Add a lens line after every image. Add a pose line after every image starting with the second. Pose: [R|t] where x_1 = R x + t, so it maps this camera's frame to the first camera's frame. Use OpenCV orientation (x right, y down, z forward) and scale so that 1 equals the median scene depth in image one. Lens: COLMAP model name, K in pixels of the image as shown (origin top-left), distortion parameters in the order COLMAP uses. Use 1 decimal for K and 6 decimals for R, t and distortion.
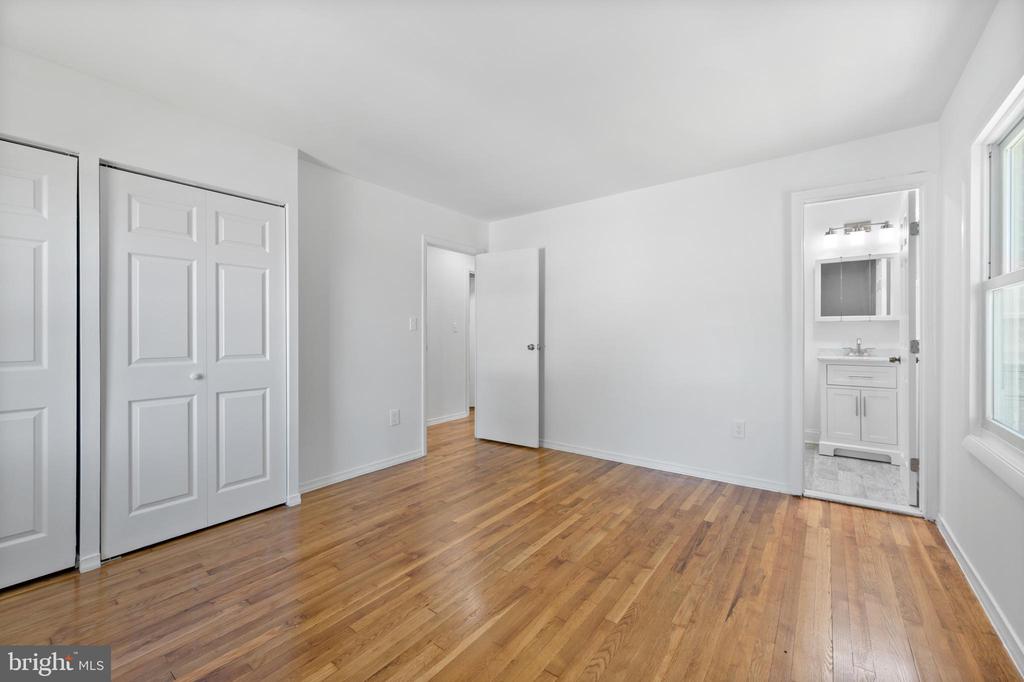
lens RADIAL K [[408.2, 0, 515.2], [0, 408.2, 333.9], [0, 0, 1]] dist [-0.000790, 0.000121]
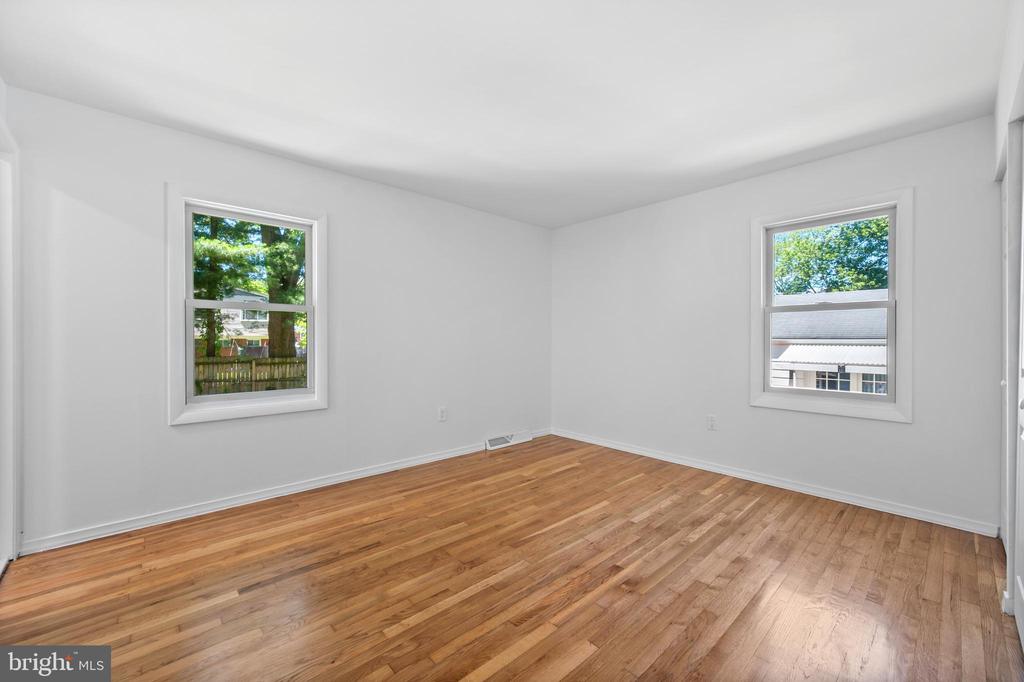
lens RADIAL K [[408.2, 0, 512.4], [0, 408.2, 341.7], [0, 0, 1]] dist [-0.000790, 0.000121]
pose [[-0.983671, -0.001304, 0.179973, -0.147673], [-0.000804, 0.999996, 0.002847, 0.009757], [-0.179976, 0.002655, -0.983667, 1.714827]]
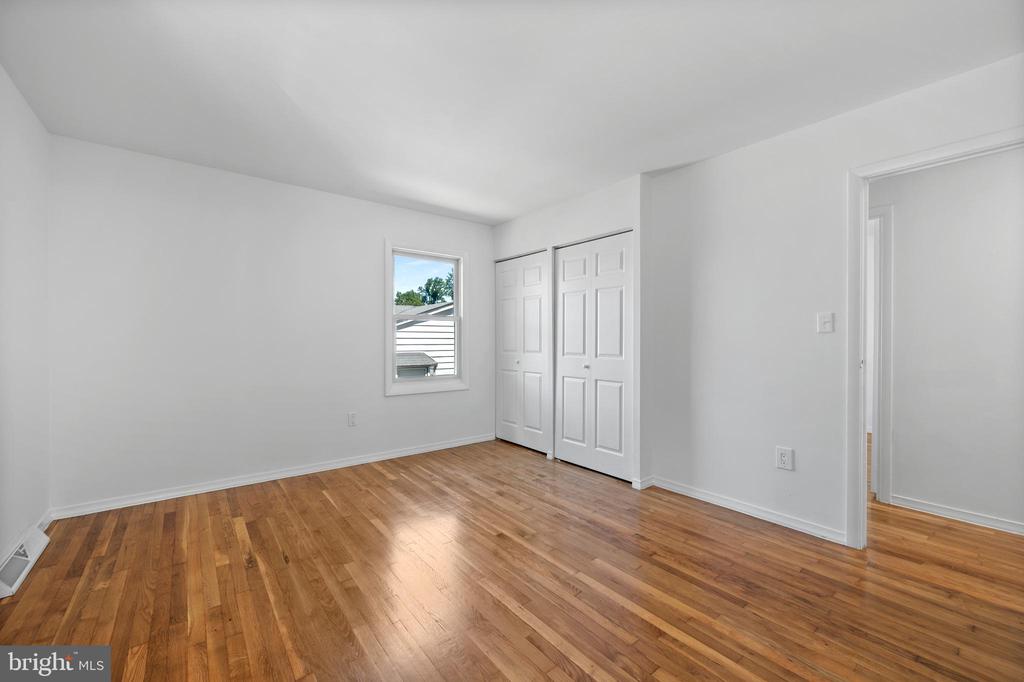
lens RADIAL K [[408.2, 0, 511.8], [0, 408.2, 341.4], [0, 0, 1]] dist [-0.000790, 0.000121]
pose [[-0.251374, 0.004727, -0.967878, 0.758553], [0.001114, 0.999989, 0.004594, 0.003522], [0.967889, 0.000077, -0.251377, 1.110663]]
